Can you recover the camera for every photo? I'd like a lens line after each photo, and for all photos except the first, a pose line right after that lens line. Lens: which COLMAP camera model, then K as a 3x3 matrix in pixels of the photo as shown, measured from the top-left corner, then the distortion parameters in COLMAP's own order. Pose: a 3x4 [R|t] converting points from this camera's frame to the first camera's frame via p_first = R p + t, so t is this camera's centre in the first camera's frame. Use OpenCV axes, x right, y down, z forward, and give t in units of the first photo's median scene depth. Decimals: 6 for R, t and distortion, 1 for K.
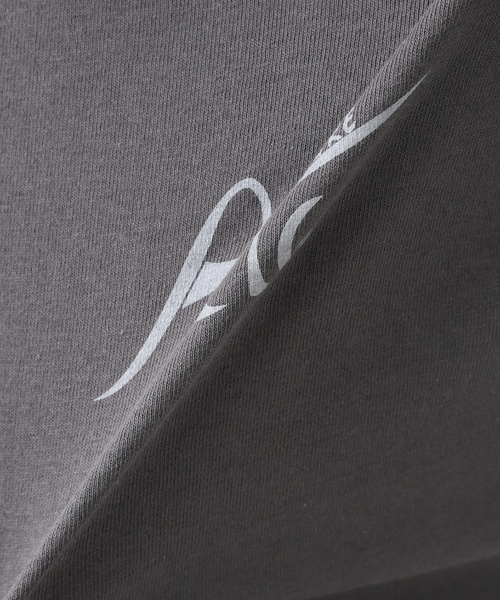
lens RADIAL K [[3574.7, 0, 250.1], [0, 3574.7, 300.1], [0, 0, 1]] dist [-0.138616, 0.000000]
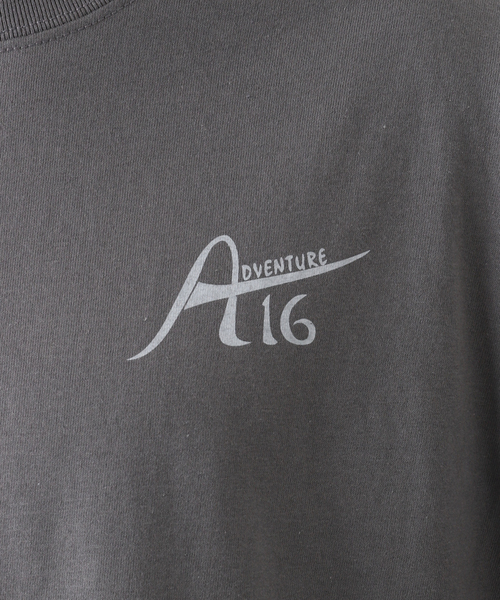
lens RADIAL K [[3574.7, 0, 249.9], [0, 3574.7, 299.5], [0, 0, 1]] dist [-0.138616, 0.000000]
pose [[0.999388, 0.029725, -0.018451, 0.037691], [-0.029213, 0.999197, 0.027414, -0.045856], [0.019251, -0.026859, 0.999454, -0.511141]]
